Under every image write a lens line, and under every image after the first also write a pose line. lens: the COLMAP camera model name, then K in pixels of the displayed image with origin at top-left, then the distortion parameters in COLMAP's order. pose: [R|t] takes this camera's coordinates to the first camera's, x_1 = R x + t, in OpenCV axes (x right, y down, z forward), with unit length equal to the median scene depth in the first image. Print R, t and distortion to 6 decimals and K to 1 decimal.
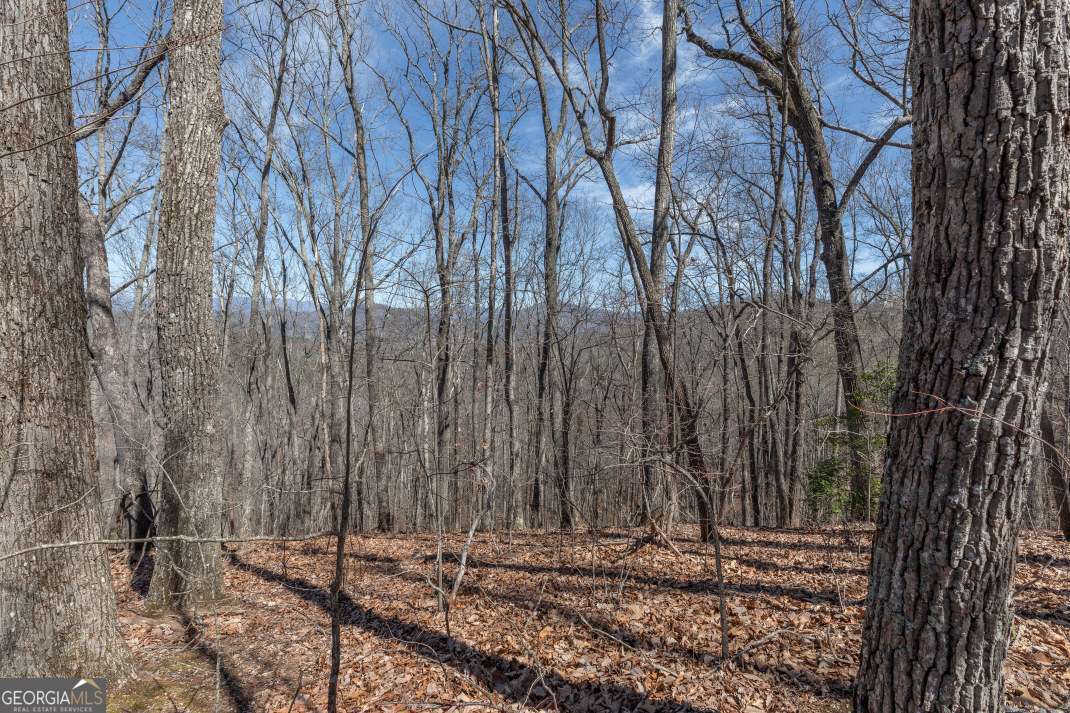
lens RADIAL K [[478.7, 0, 534.2], [0, 478.7, 356.7], [0, 0, 1]] dist [0.004356, -0.000468]
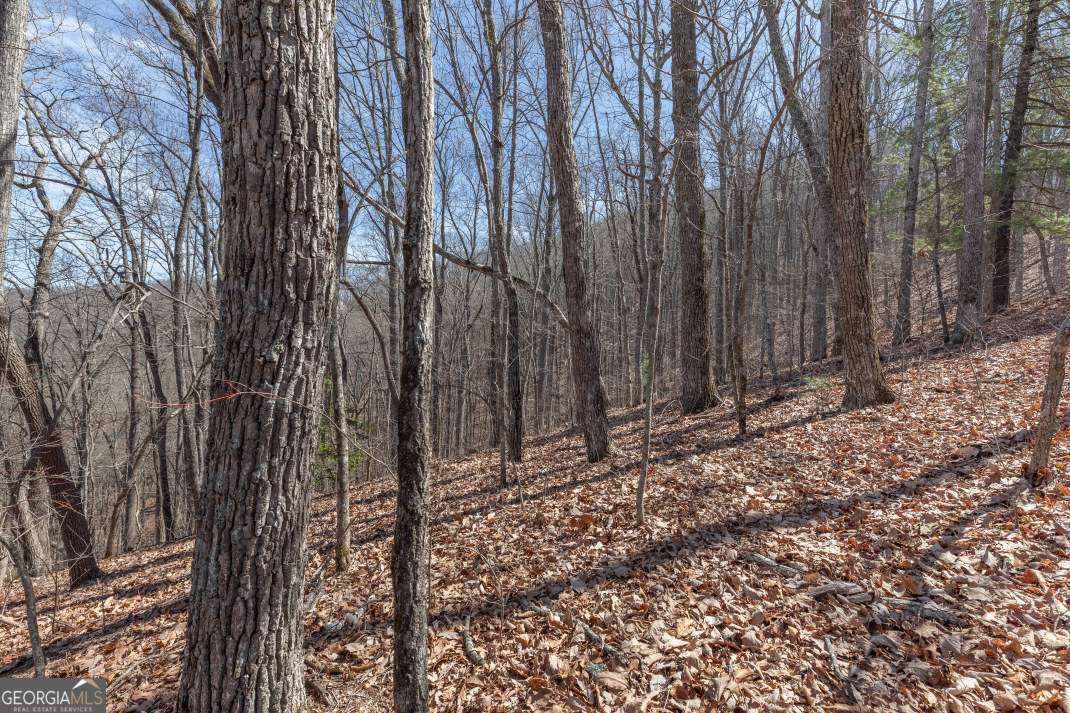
lens RADIAL K [[478.7, 0, 534.7], [0, 478.7, 357.1], [0, 0, 1]] dist [0.004356, -0.000468]
pose [[0.468819, -0.015698, 0.883155, 0.209388], [-0.000962, 0.999832, 0.018282, 0.005572], [-0.883294, -0.009421, 0.468725, -0.081916]]
